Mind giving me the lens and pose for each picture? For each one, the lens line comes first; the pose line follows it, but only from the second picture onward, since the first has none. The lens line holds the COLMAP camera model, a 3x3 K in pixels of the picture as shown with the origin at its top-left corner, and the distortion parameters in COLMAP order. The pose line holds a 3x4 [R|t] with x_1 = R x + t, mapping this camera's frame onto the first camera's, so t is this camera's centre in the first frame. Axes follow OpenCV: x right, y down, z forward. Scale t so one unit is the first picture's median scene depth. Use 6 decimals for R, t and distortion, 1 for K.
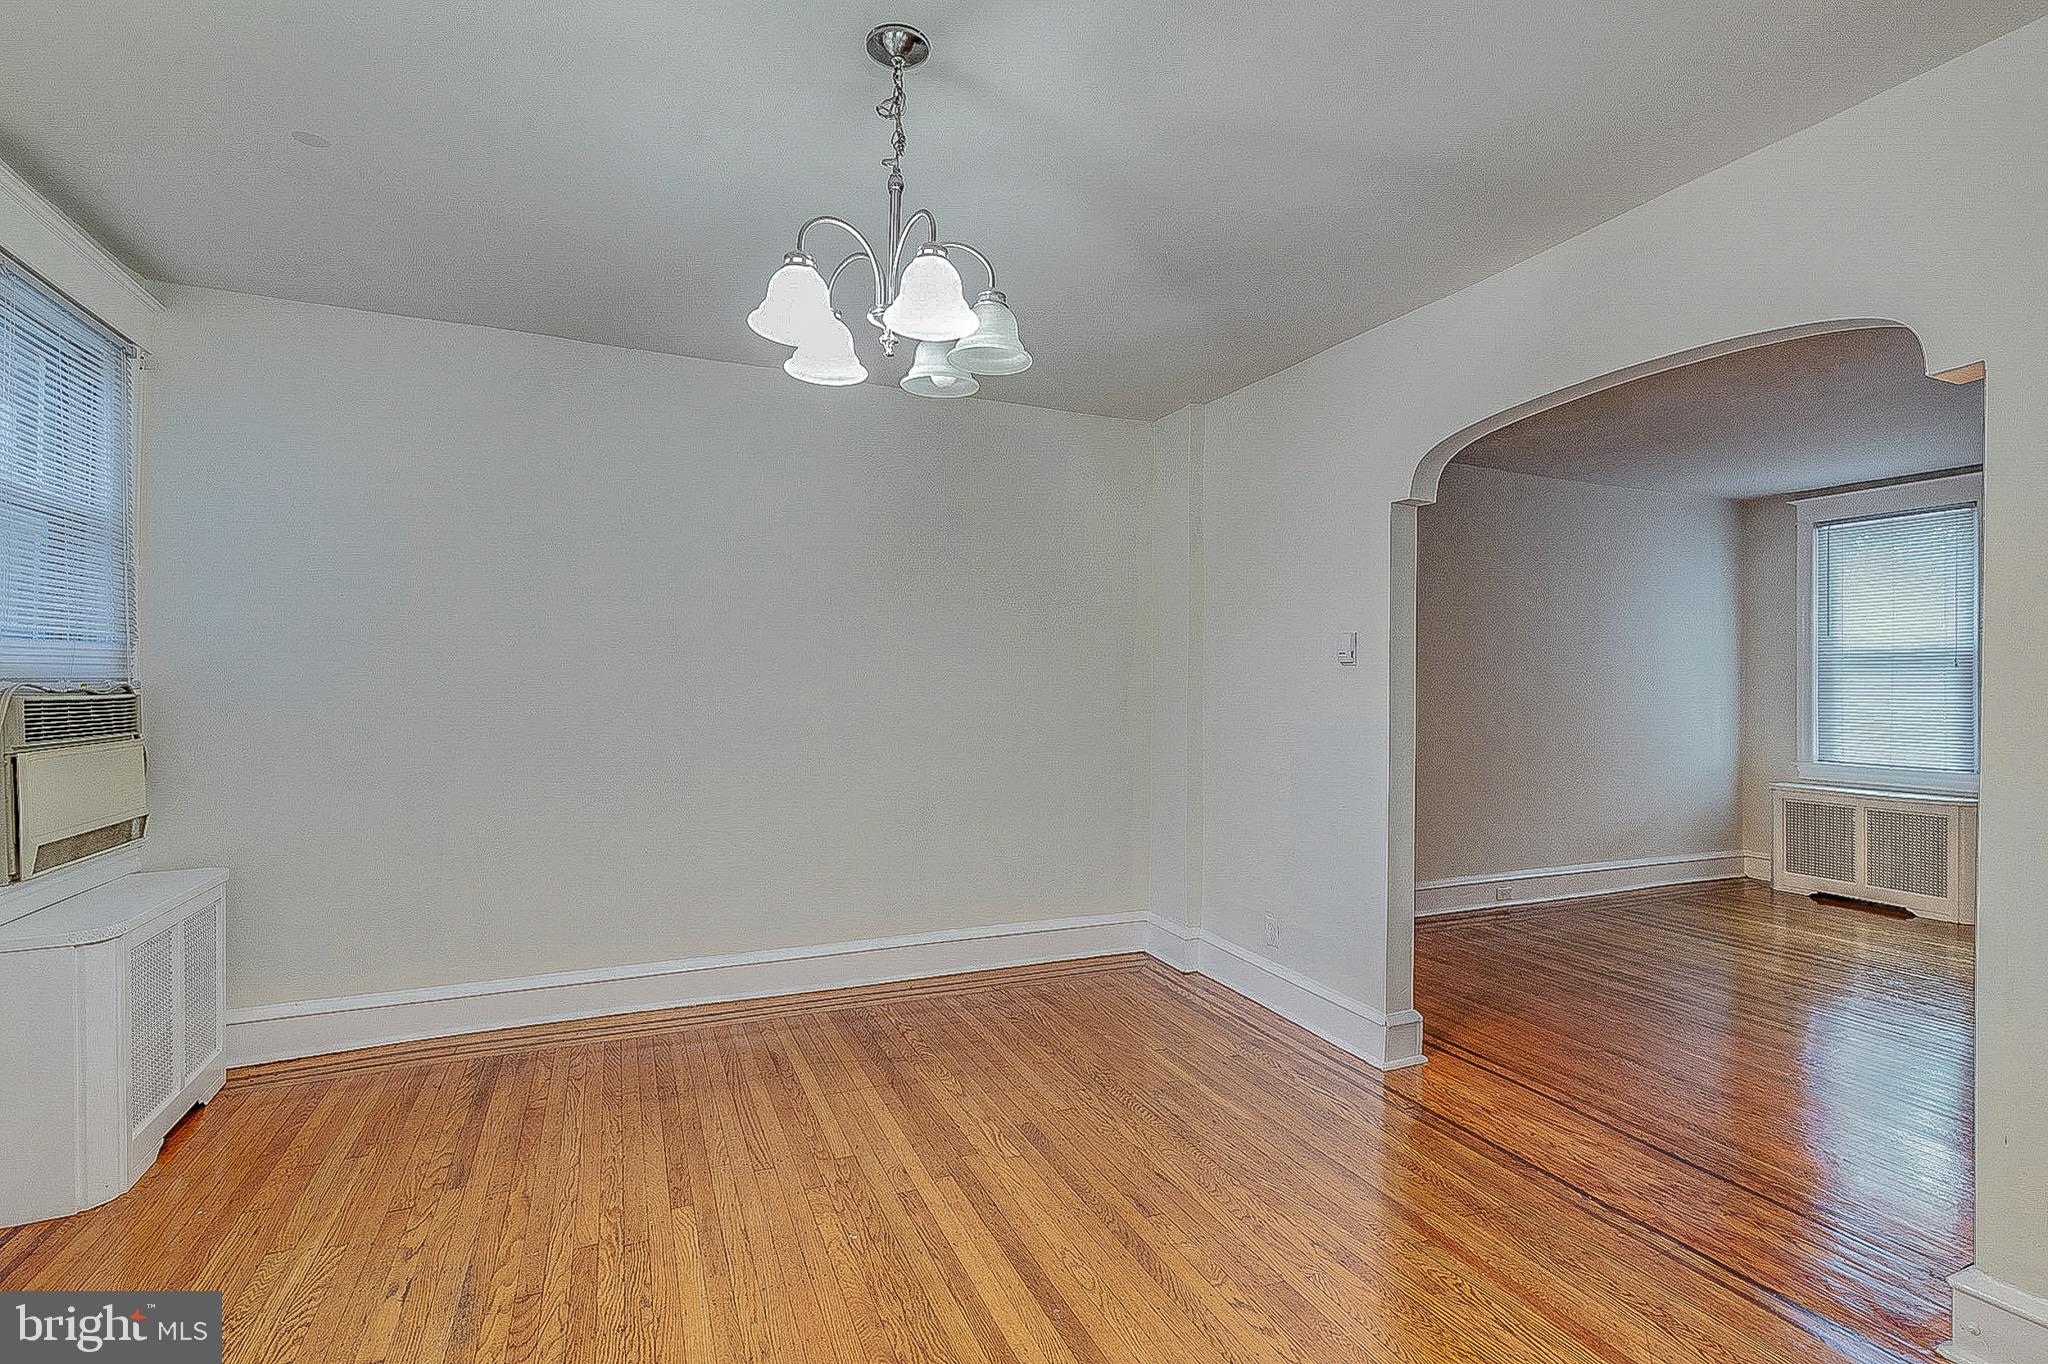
lens RADIAL K [[942.2, 0, 1031.8], [0, 942.2, 676.0], [0, 0, 1]] dist [-0.000514, -0.000216]
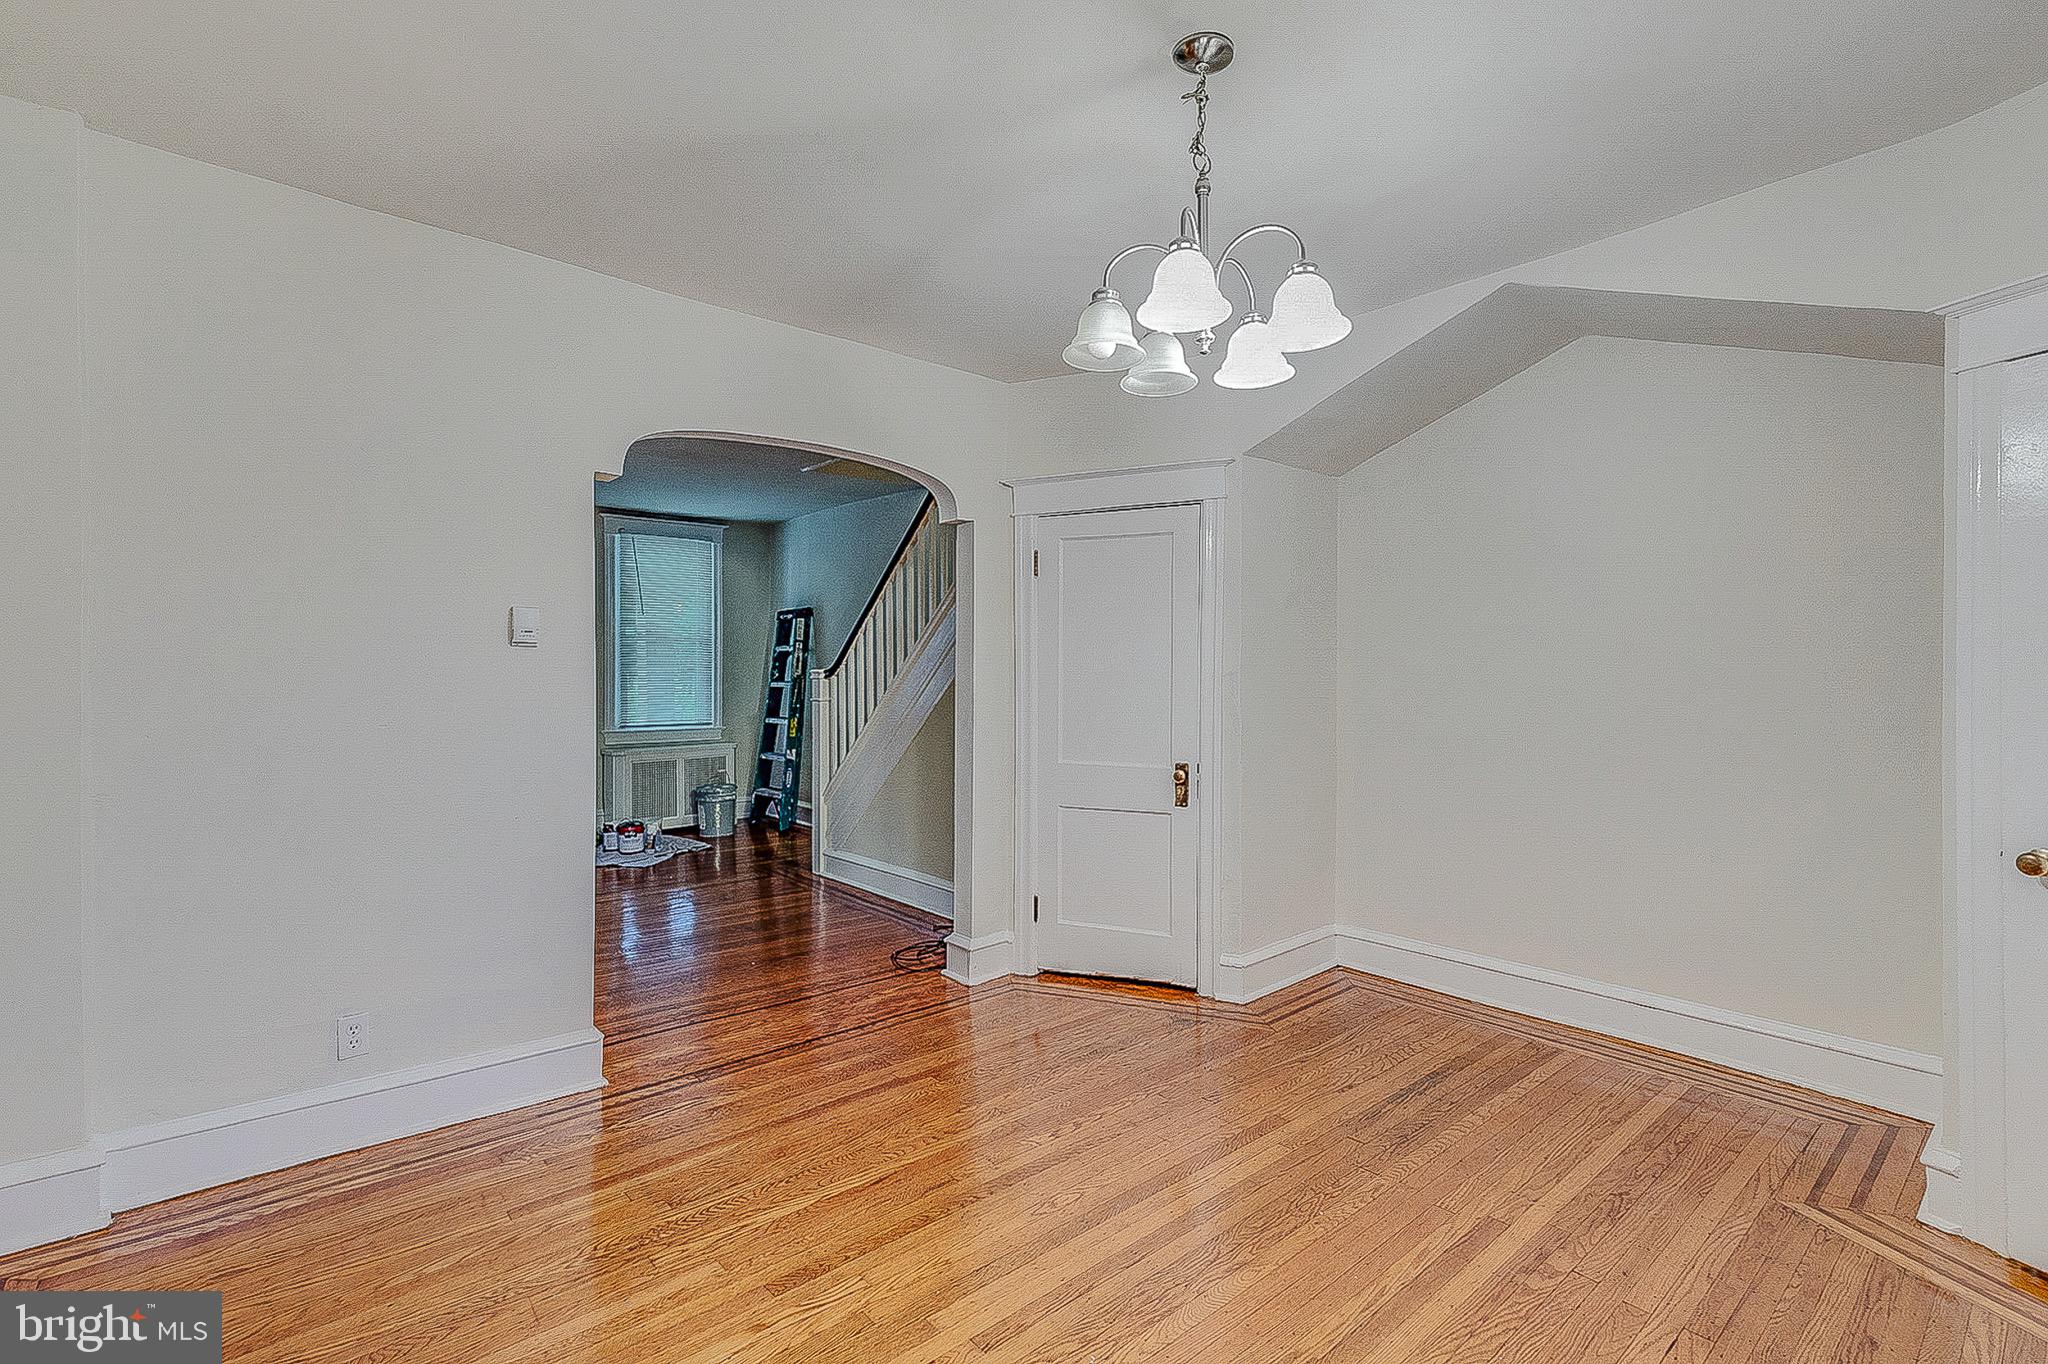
lens RADIAL K [[942.2, 0, 1031.8], [0, 942.2, 676.0], [0, 0, 1]] dist [-0.000514, -0.000216]
pose [[-0.293993, -0.016205, 0.955670, -0.885442], [-0.008748, 0.999860, 0.014263, -0.004881], [-0.955768, -0.004167, -0.294093, 1.215974]]
